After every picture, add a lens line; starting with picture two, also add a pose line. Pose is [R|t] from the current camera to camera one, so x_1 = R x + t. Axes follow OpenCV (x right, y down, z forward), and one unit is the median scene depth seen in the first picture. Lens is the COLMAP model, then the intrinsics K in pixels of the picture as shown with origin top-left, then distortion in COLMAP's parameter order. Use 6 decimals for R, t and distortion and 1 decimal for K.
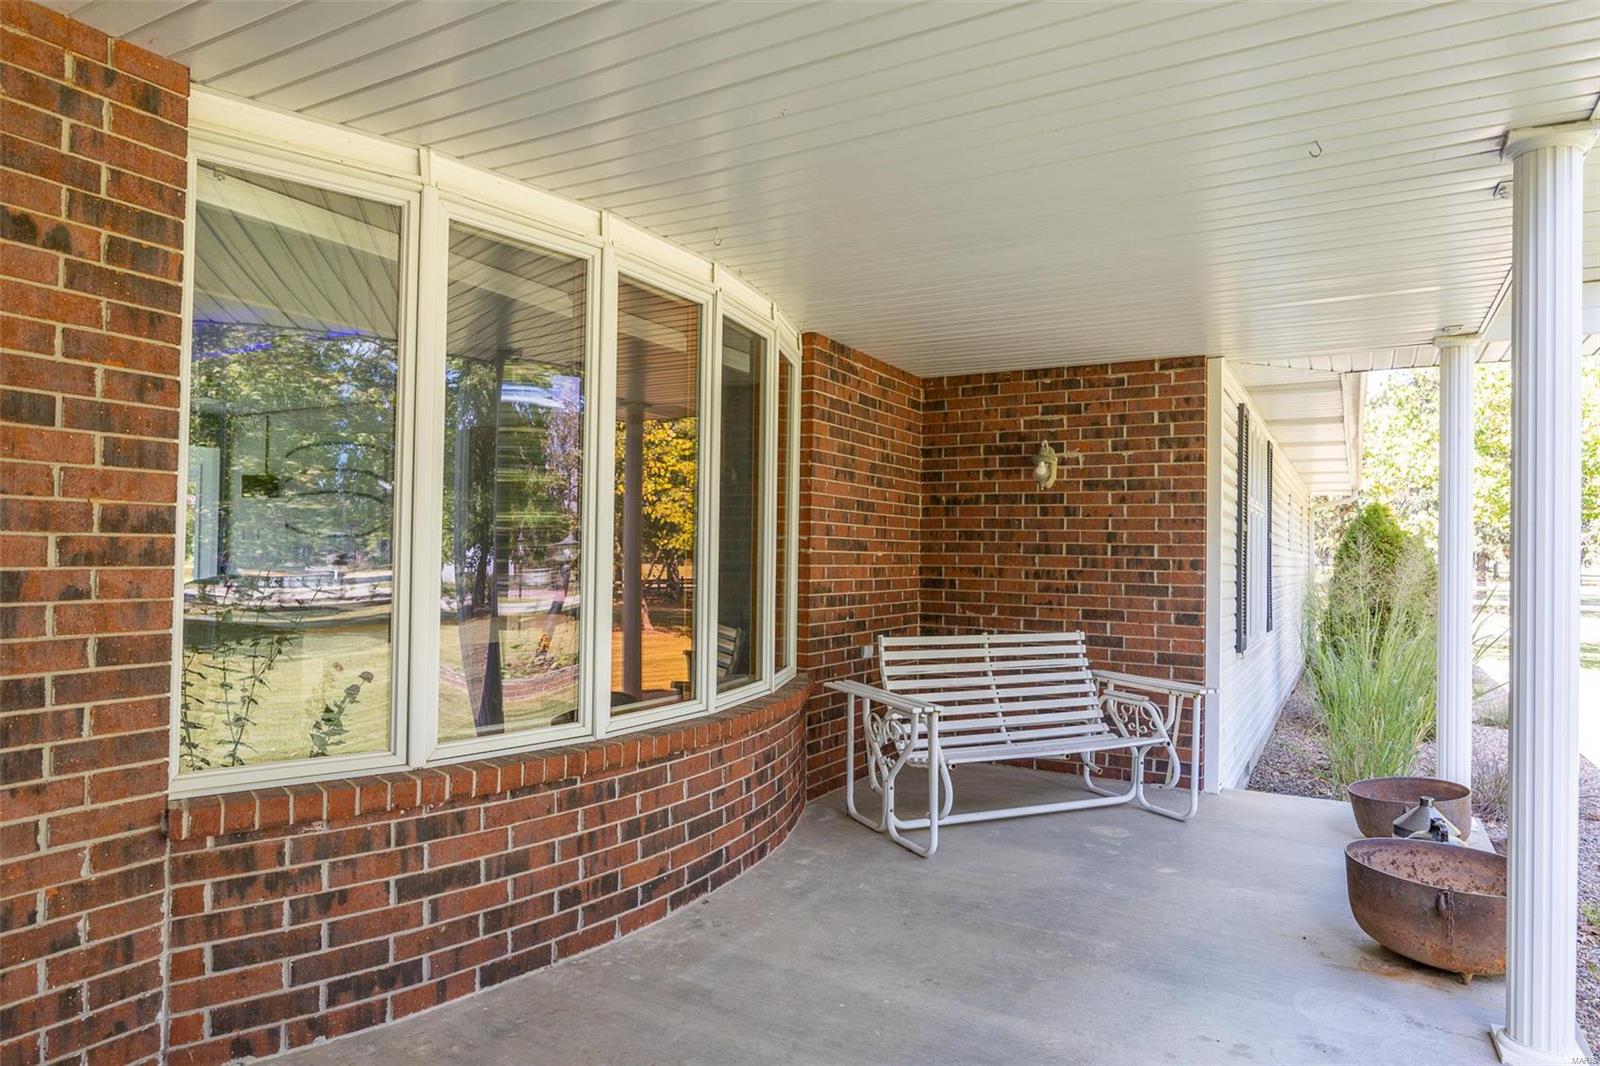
lens RADIAL K [[982.6, 0, 800.0], [0, 982.6, 533.0], [0, 0, 1]] dist [-0.000669, -0.000120]
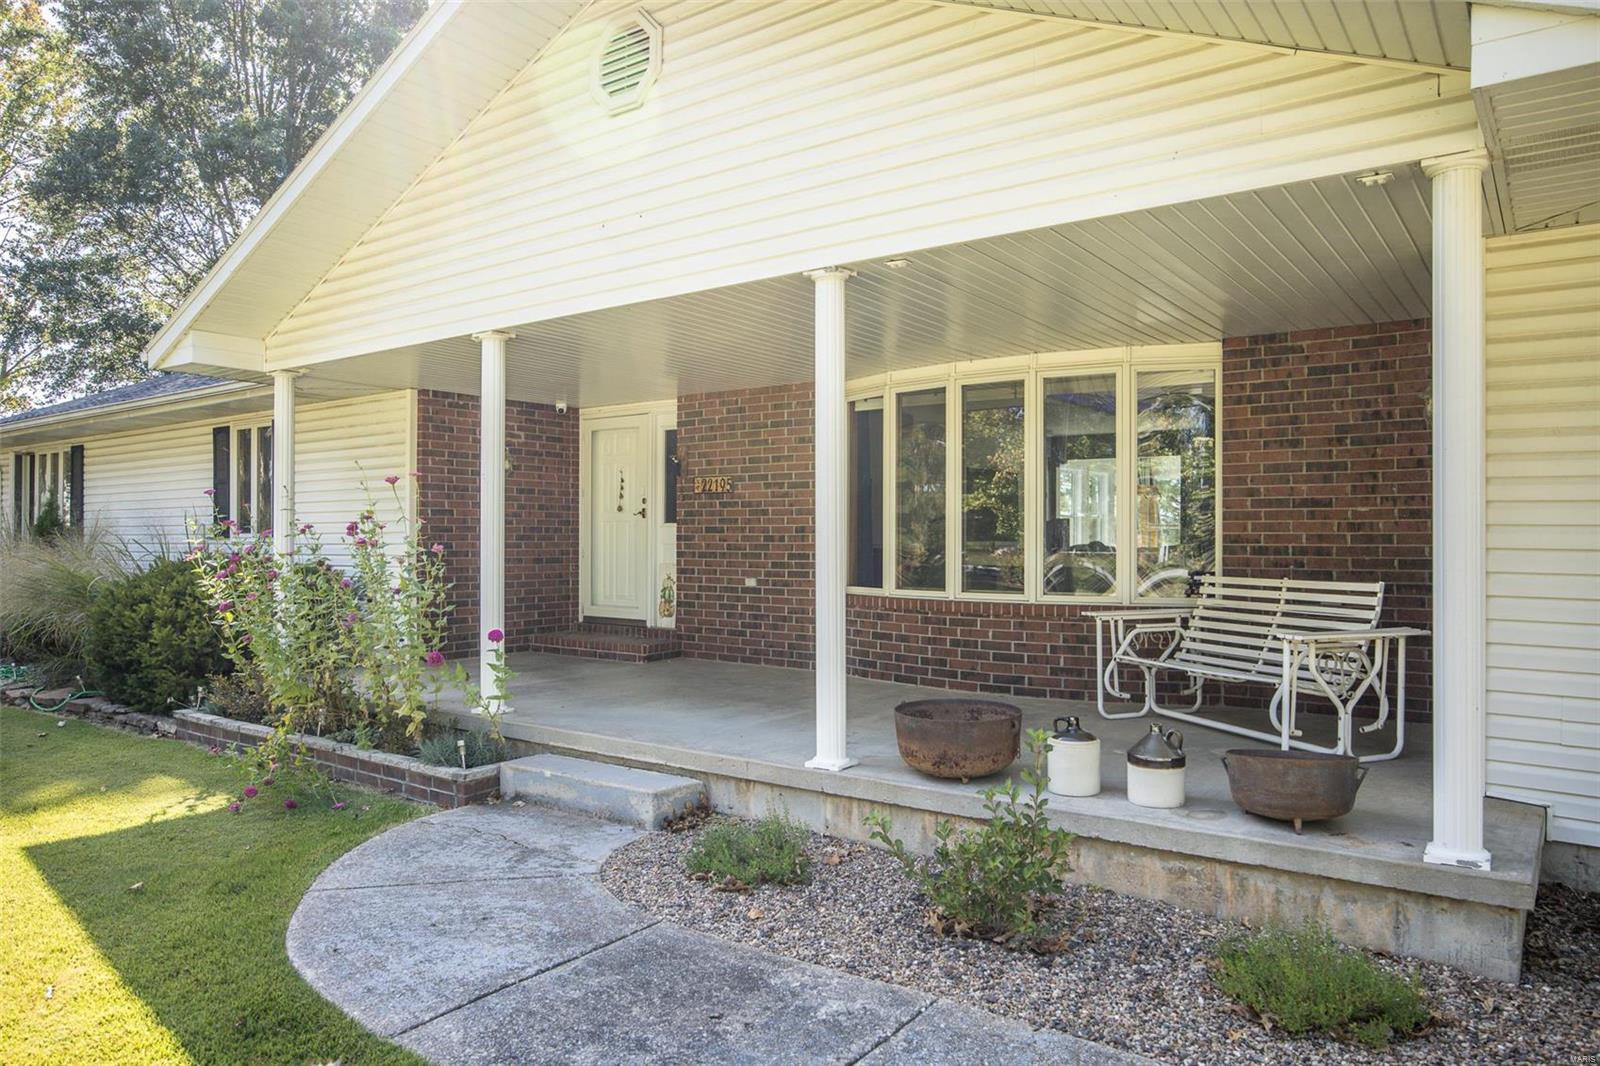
lens RADIAL K [[1073.0, 0, 800.0], [0, 1073.0, 533.0], [0, 0, 1]] dist [-0.001330, 0.001870]
pose [[-0.123924, -0.026587, -0.991935, 2.154731], [0.016374, 0.999450, -0.028834, 0.116630], [0.992157, -0.019815, -0.123421, 0.922222]]
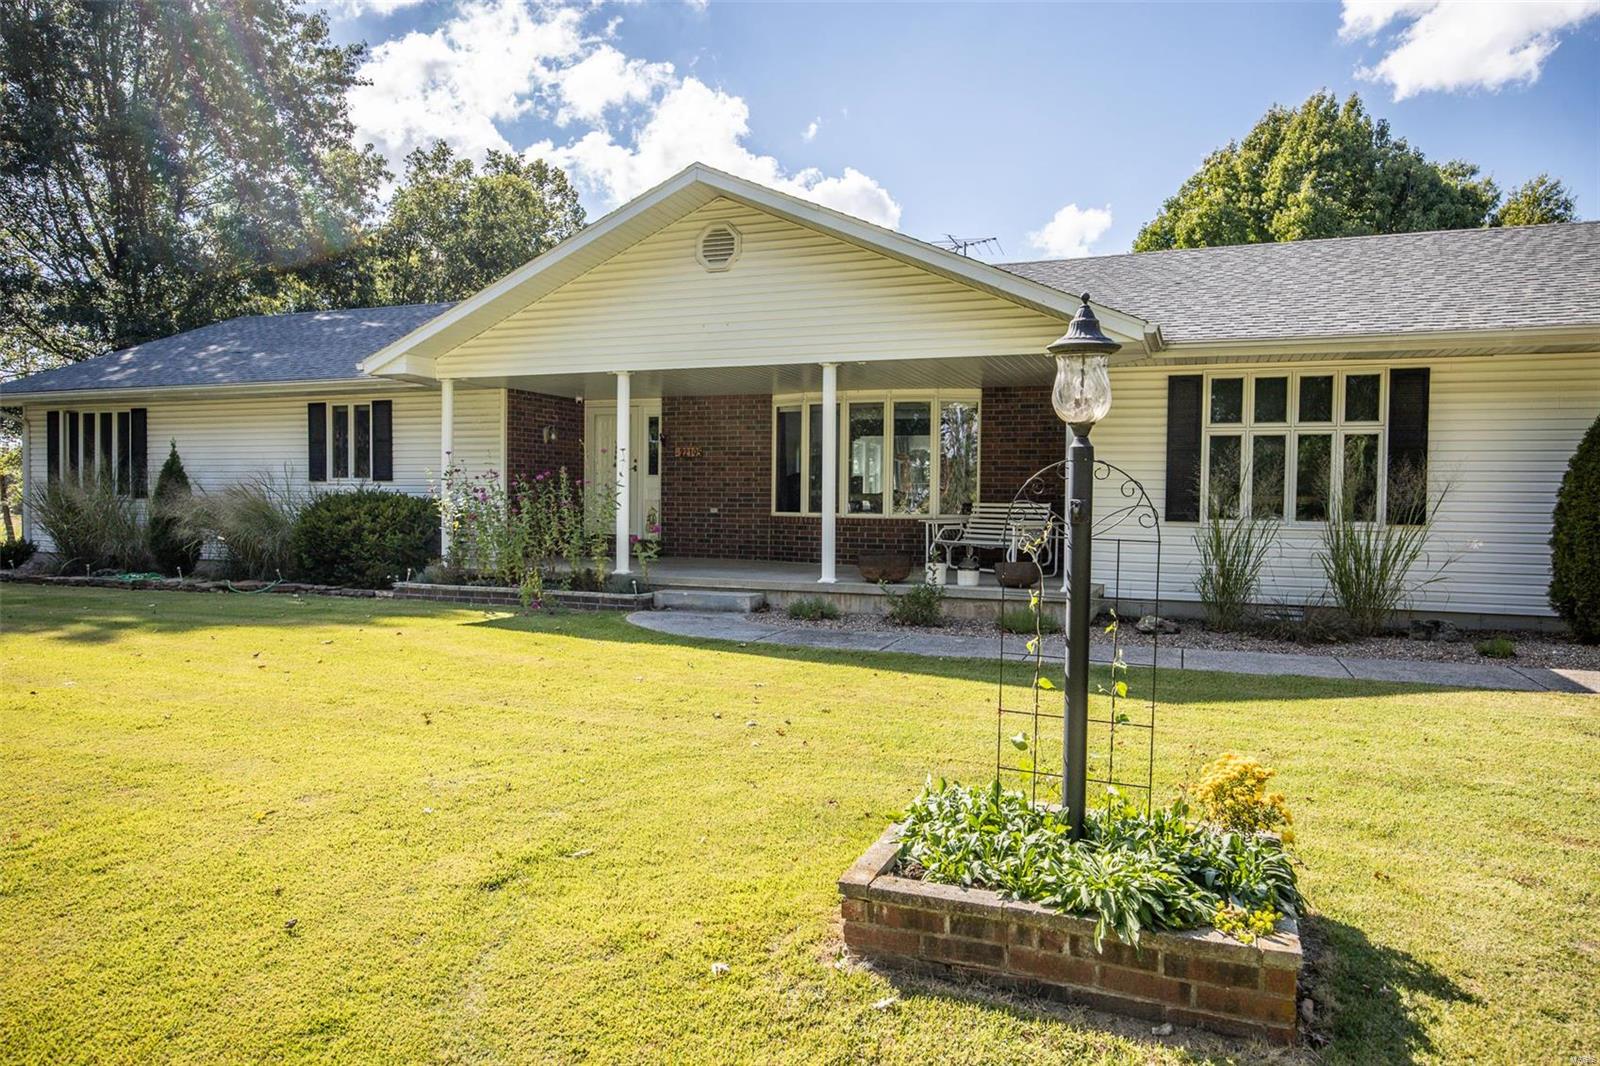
lens RADIAL K [[1050.4, 0, 800.0], [0, 1050.4, 533.0], [0, 0, 1]] dist [0.002666, 0.000507]
pose [[0.135275, 0.013495, -0.990716, 4.011482], [0.013414, 0.999791, 0.015450, 0.194485], [0.990717, -0.015380, 0.135066, 0.208512]]
